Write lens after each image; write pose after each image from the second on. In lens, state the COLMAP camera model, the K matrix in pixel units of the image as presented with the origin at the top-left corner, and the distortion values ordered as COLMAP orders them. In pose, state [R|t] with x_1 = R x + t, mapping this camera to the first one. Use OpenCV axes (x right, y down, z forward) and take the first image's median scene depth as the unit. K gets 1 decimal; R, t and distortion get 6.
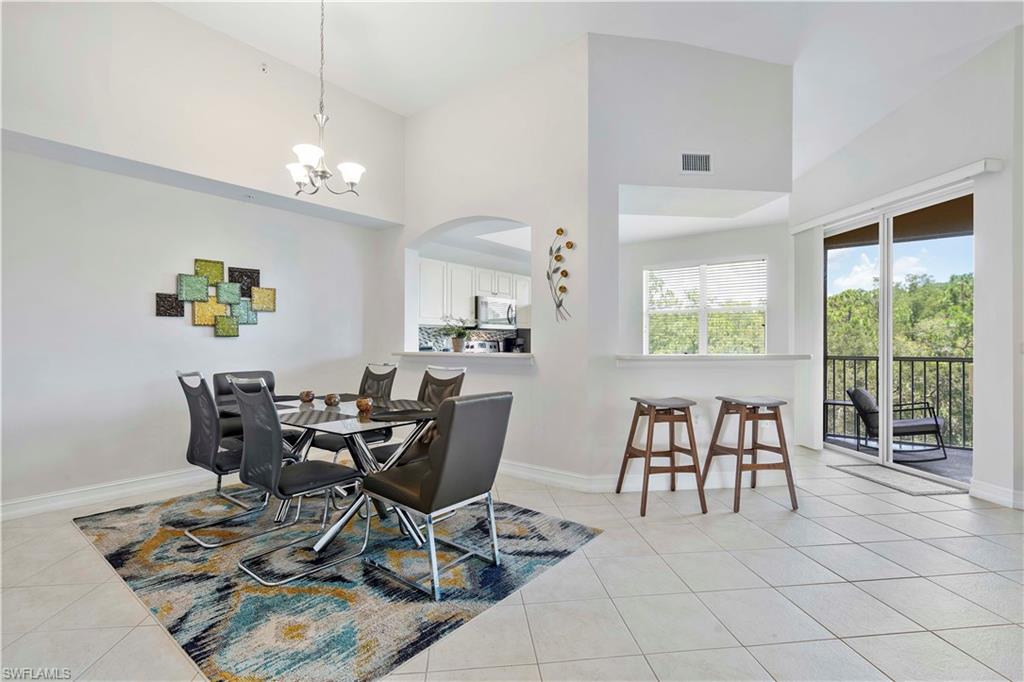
lens RADIAL K [[470.8, 0, 507.7], [0, 470.8, 345.6], [0, 0, 1]] dist [0.000317, 0.001626]
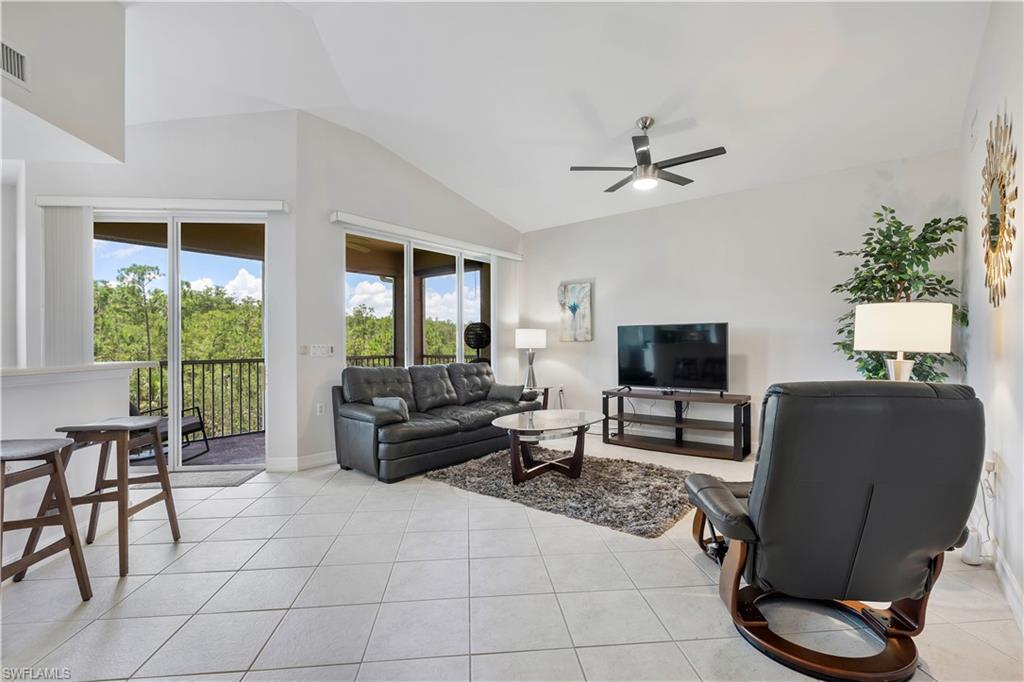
lens RADIAL K [[470.8, 0, 509.1], [0, 470.8, 347.6], [0, 0, 1]] dist [0.000317, 0.001626]
pose [[-0.012310, -0.009631, 0.999878, -0.208259], [0.016413, 0.999817, 0.009832, -0.003734], [-0.999790, 0.016532, -0.012149, 0.323224]]
